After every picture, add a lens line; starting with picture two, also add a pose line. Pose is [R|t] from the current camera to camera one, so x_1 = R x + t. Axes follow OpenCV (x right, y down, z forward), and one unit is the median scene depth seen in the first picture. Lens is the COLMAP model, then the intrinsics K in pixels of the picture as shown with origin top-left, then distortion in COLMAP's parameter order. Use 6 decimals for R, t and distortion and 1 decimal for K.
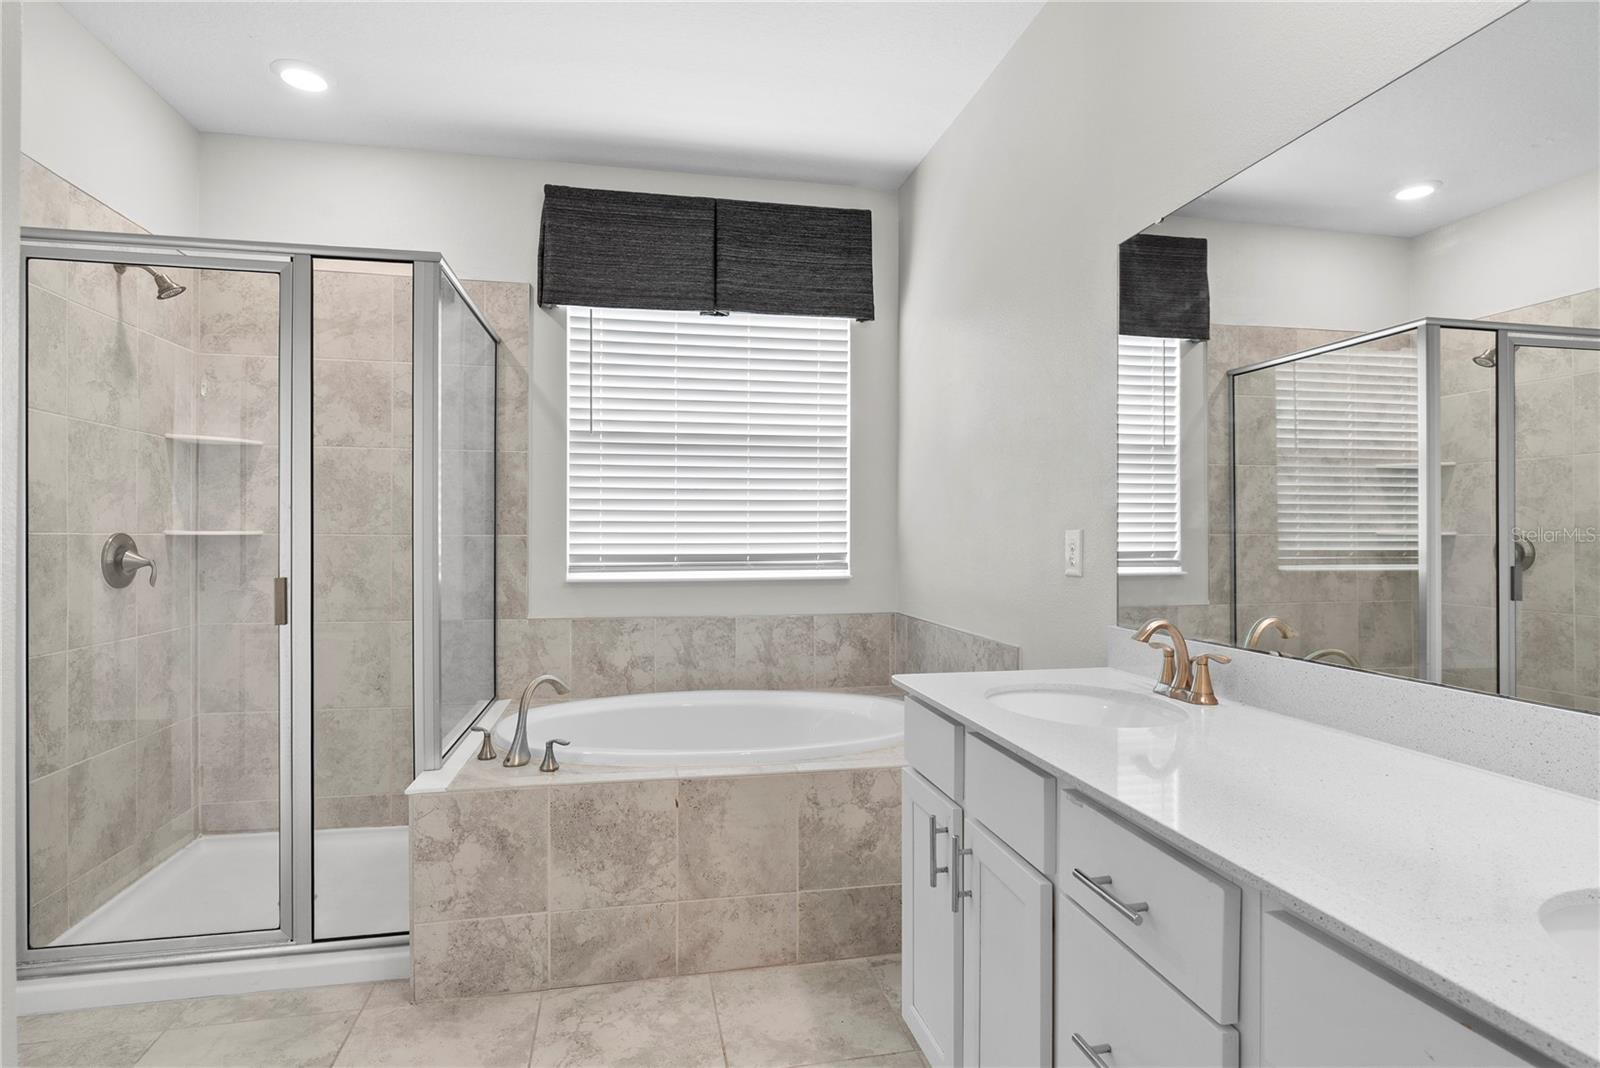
lens RADIAL K [[824.4, 0, 810.6], [0, 824.4, 535.5], [0, 0, 1]] dist [-0.005617, 0.000787]
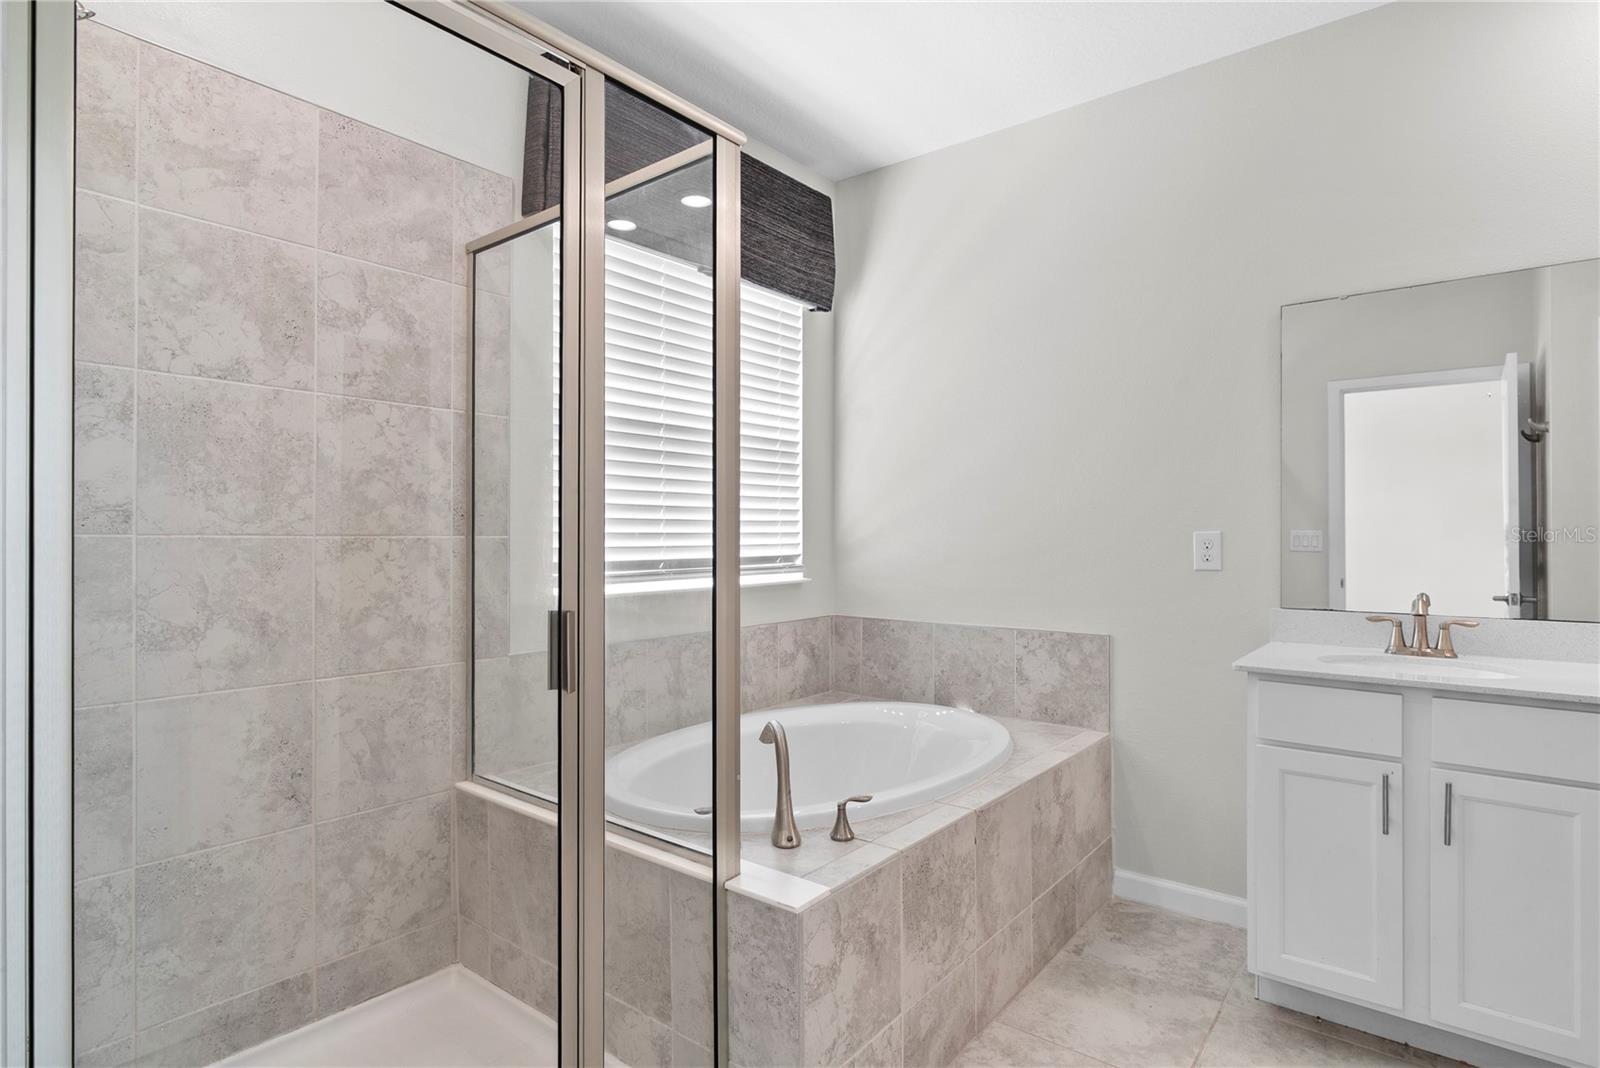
lens RADIAL K [[824.4, 0, 811.6], [0, 824.4, 531.3], [0, 0, 1]] dist [-0.005617, 0.000787]
pose [[0.769772, 0.002214, 0.638315, -0.613952], [0.000323, 0.999993, -0.003858, -0.002040], [-0.638319, 0.003176, 0.769766, 0.306127]]
